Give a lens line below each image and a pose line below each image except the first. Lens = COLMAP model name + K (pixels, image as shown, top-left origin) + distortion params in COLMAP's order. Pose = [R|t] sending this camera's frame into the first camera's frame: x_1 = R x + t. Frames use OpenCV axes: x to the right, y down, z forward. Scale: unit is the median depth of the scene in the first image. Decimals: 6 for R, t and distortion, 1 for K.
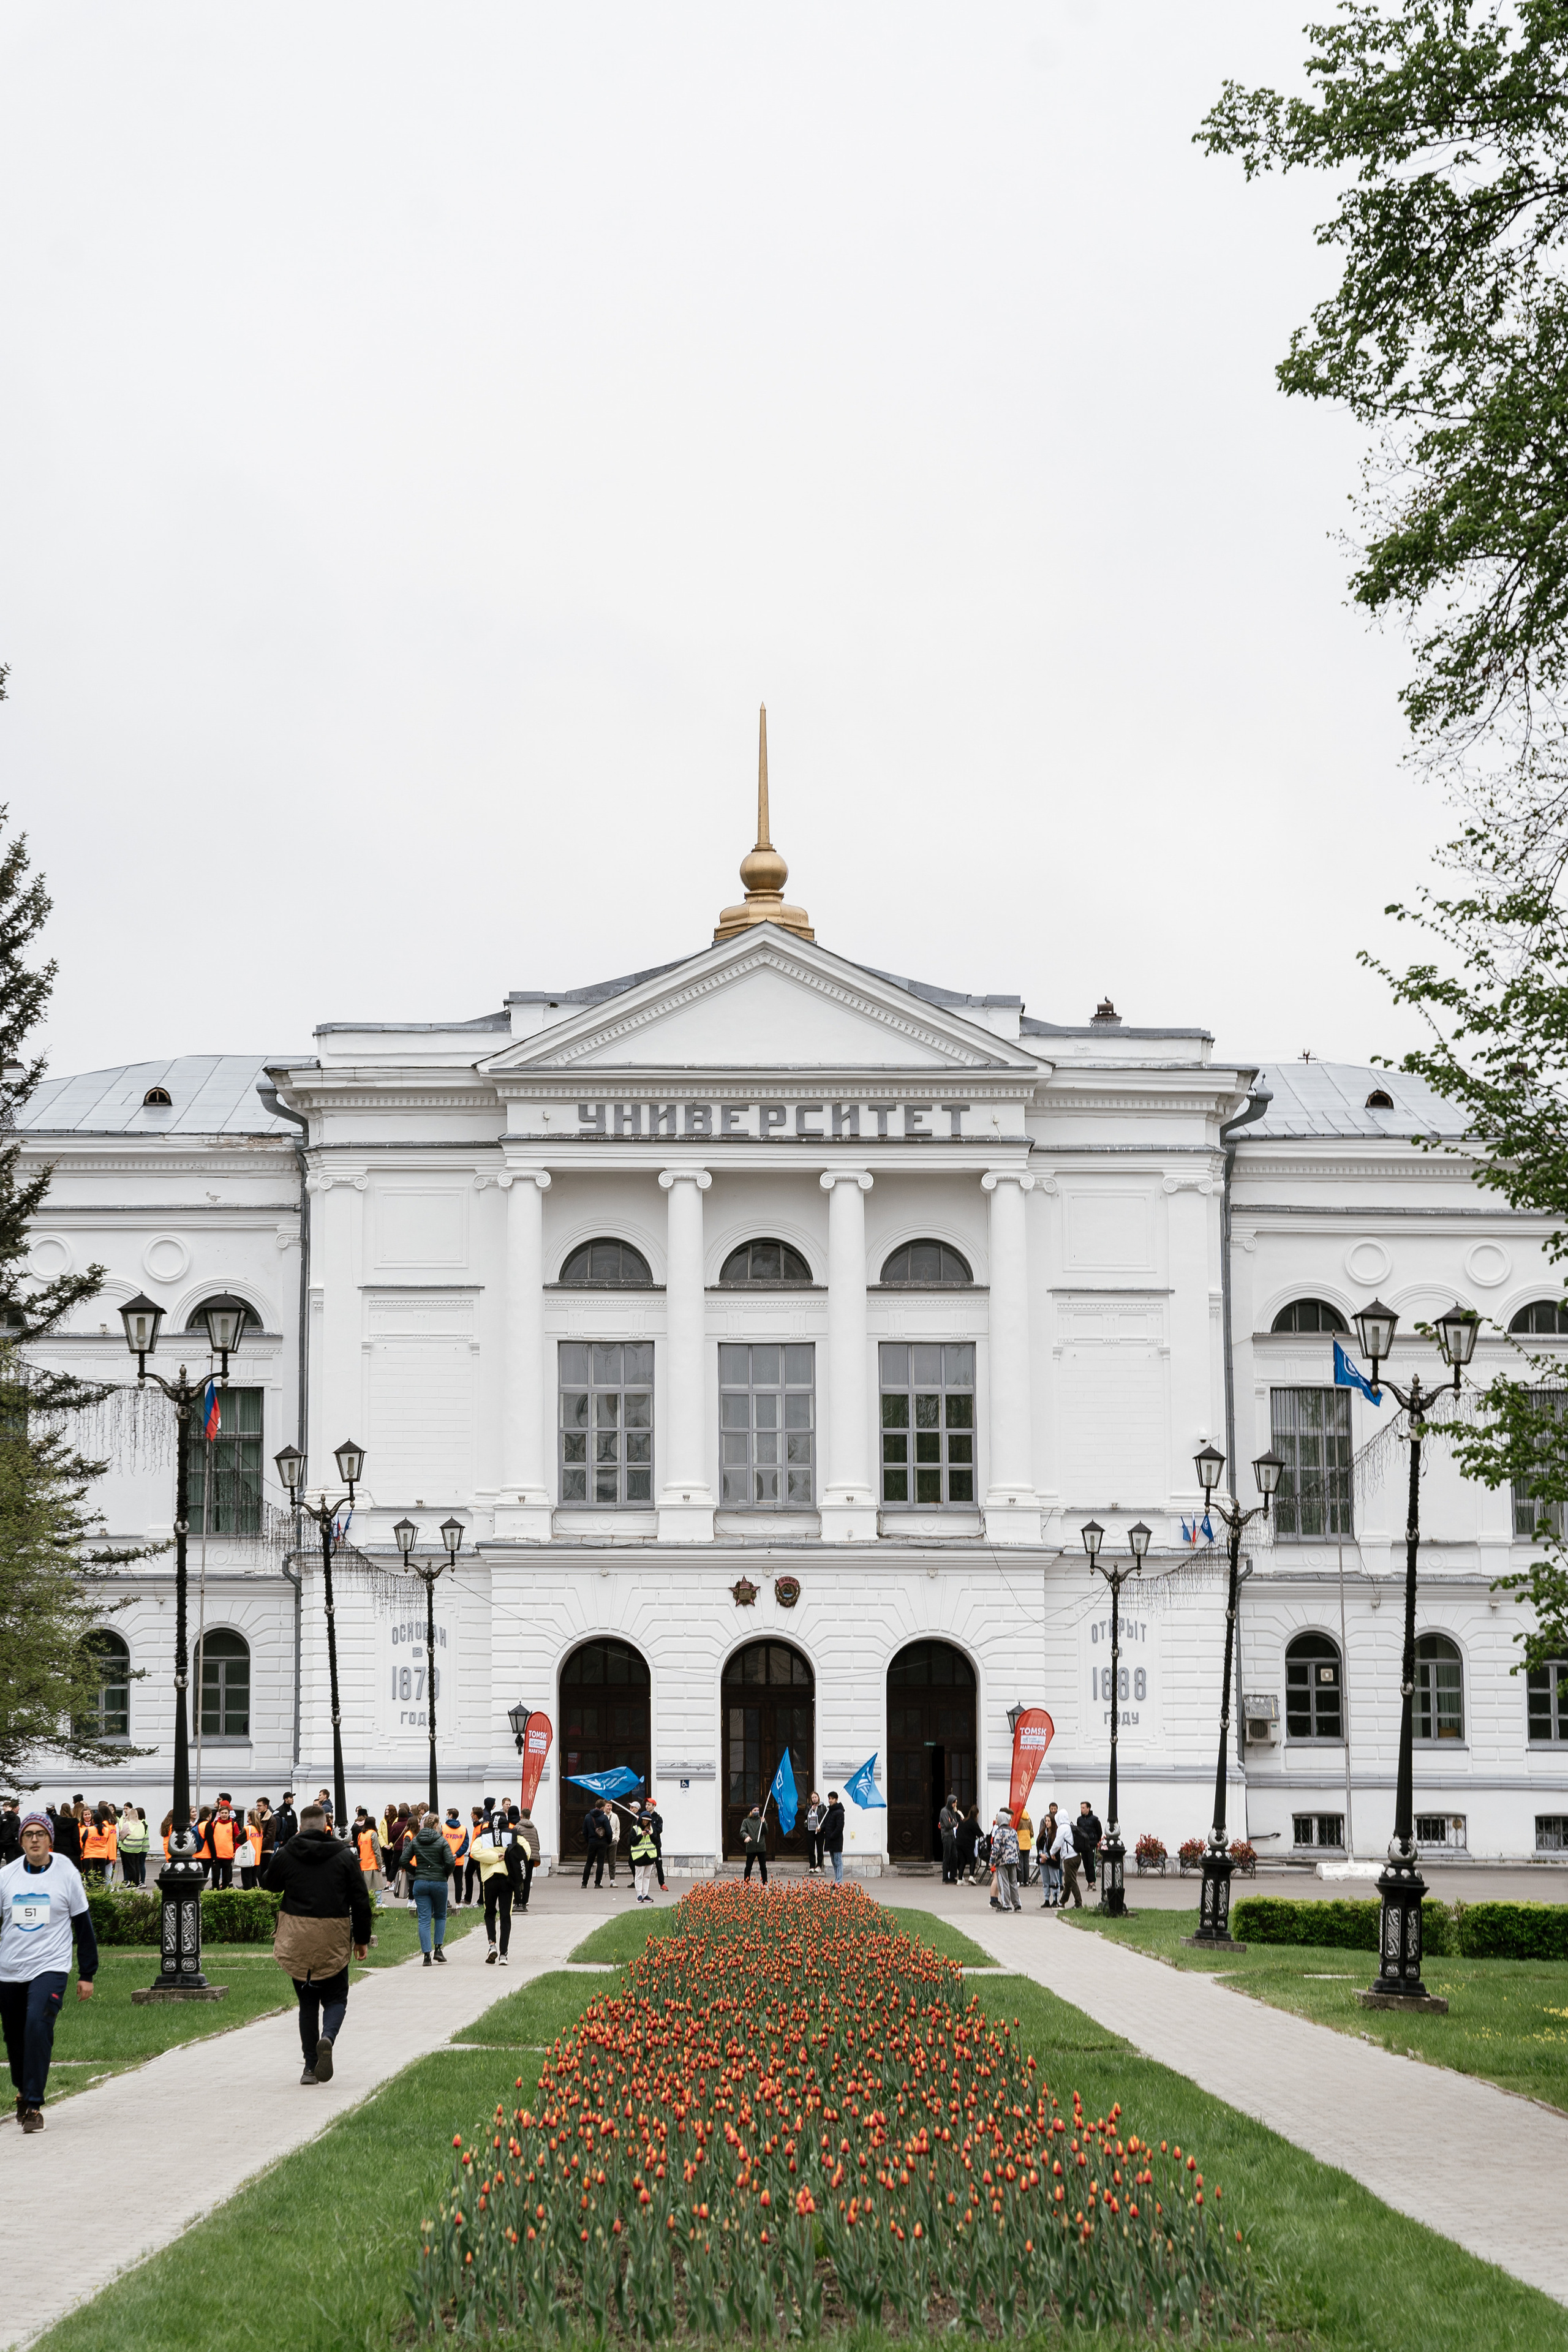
lens RADIAL K [[4753.9, 0, 784.0], [0, 4753.9, 1176.0], [0, 0, 1]] dist [0.032819, 0.298145]
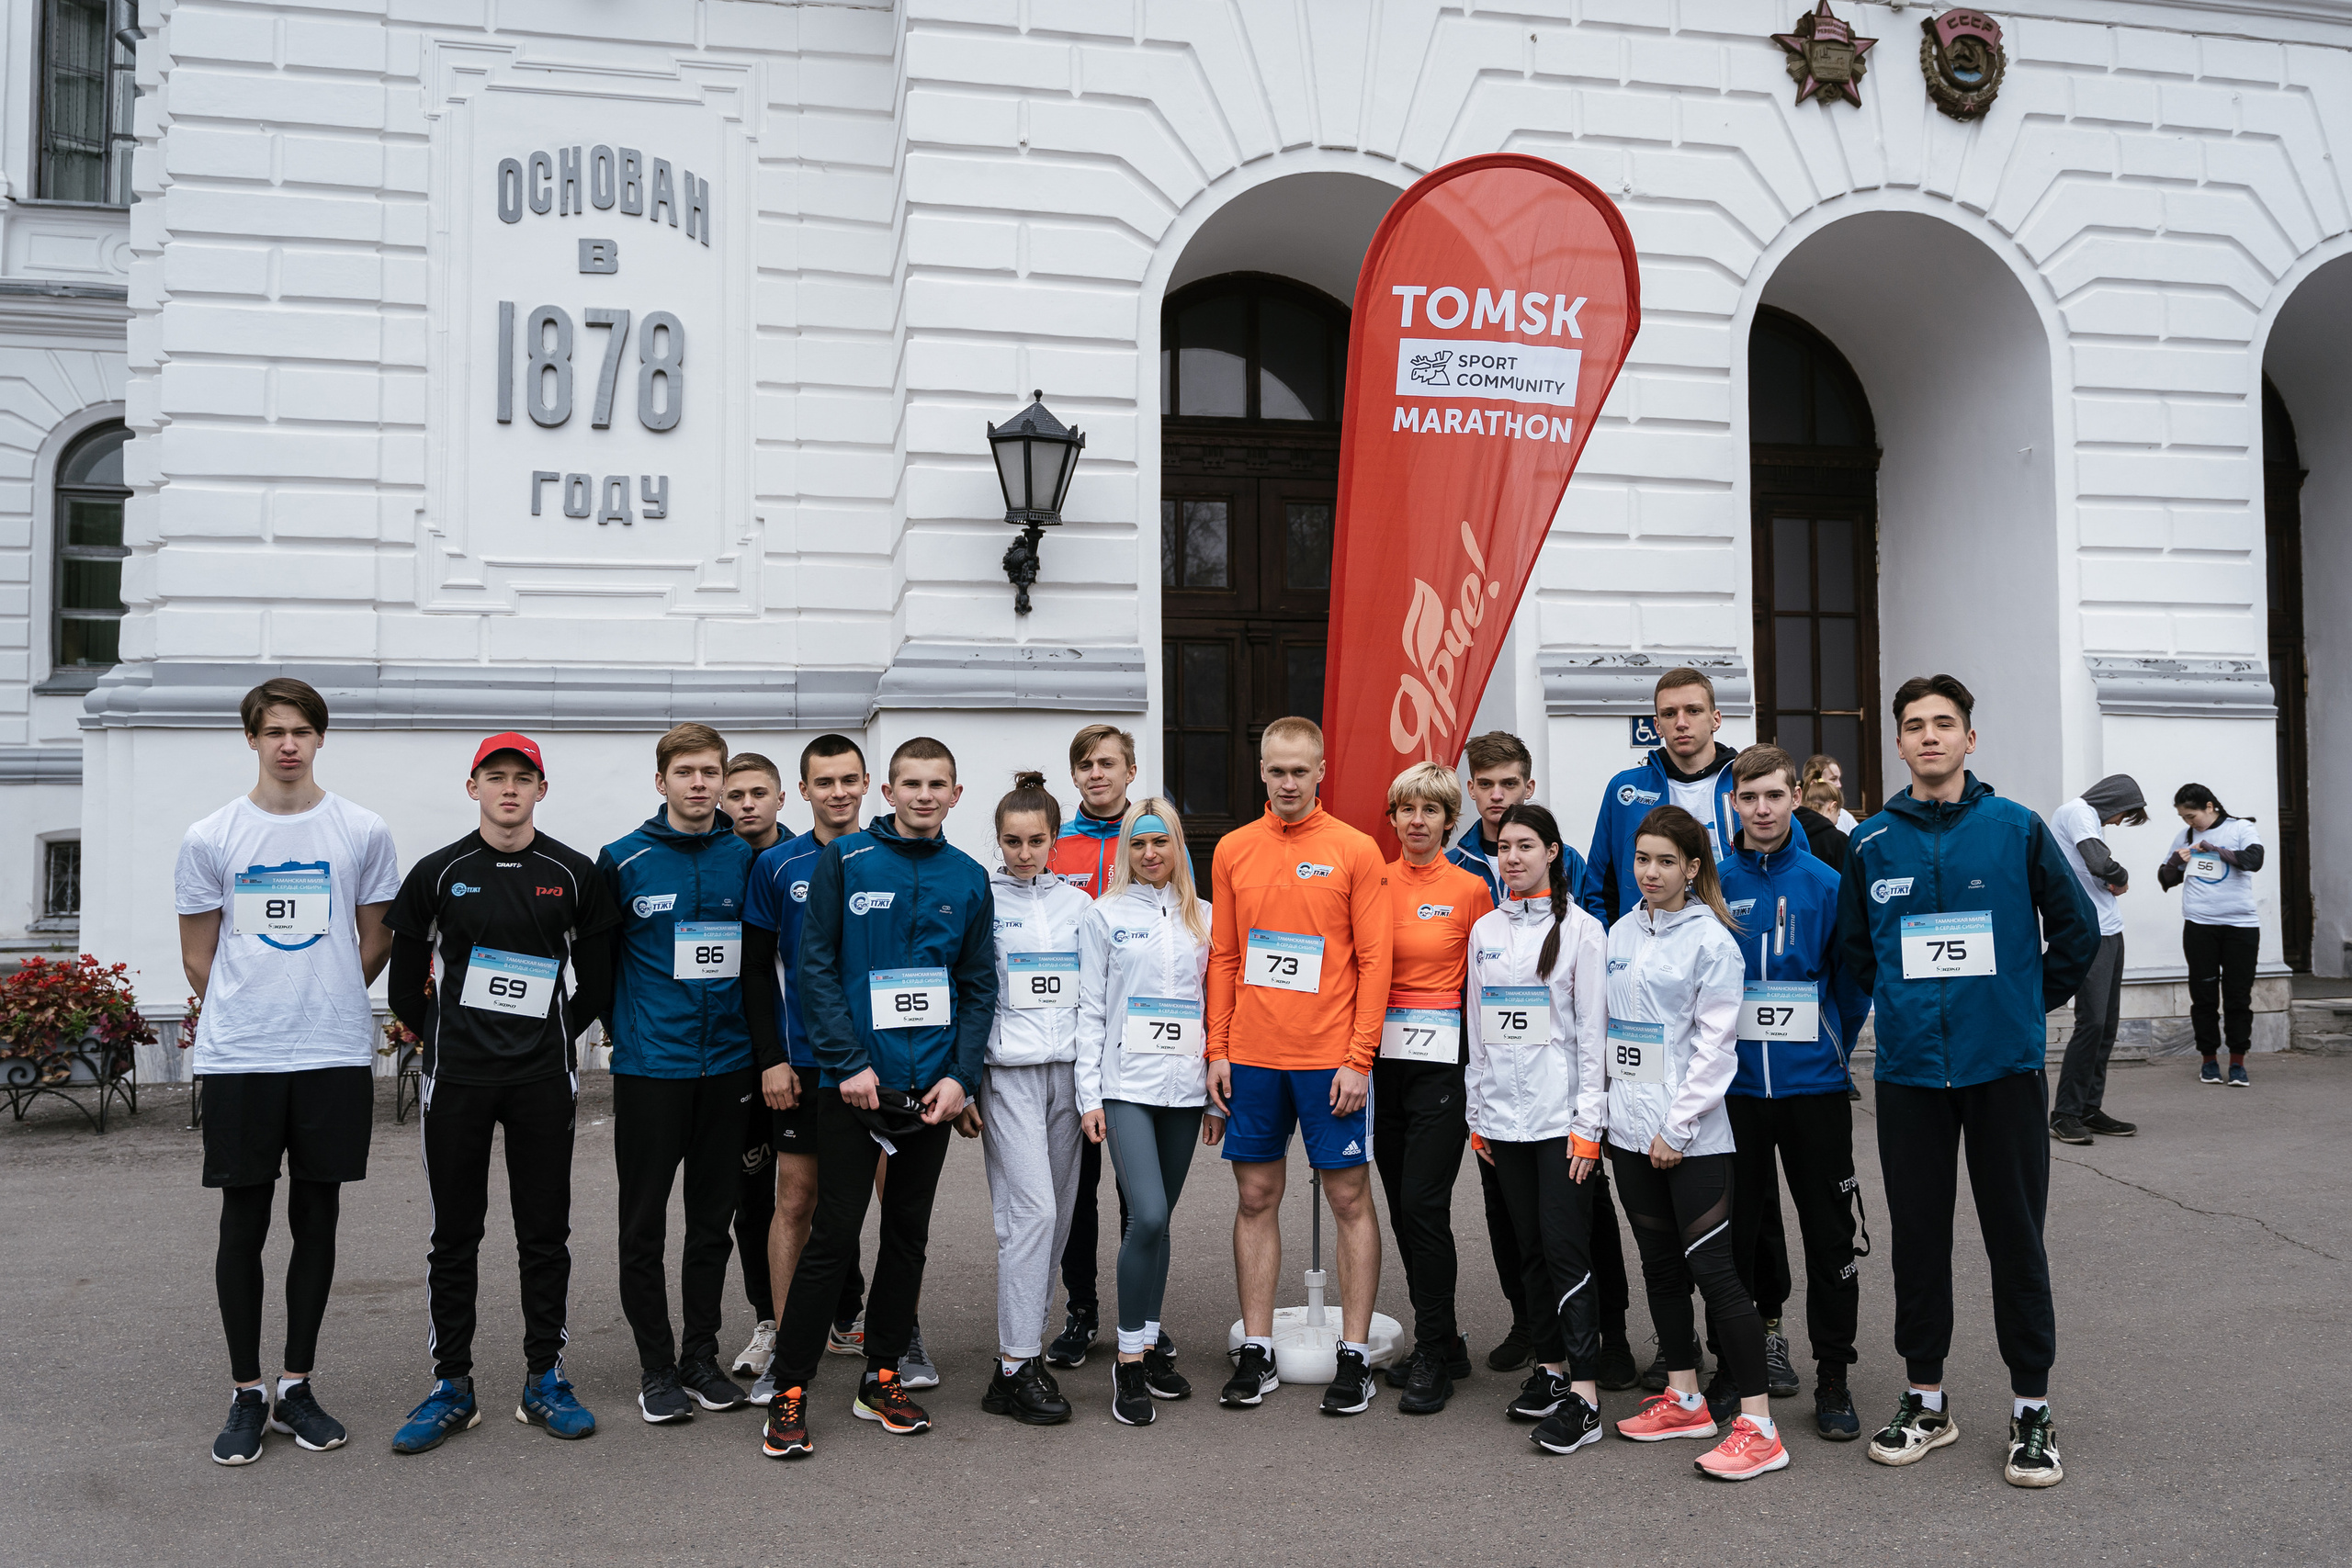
lens RADIAL K [[1907.7, 0, 1176.0], [0, 1907.7, 784.0], [0, 0, 1]] dist [-0.000915, -0.000304]
pose [[0.964143, -0.000241, 0.265385, -0.072566], [-0.023084, 0.996133, 0.084767, 0.117537], [-0.264379, -0.087853, 0.960409, 0.867443]]
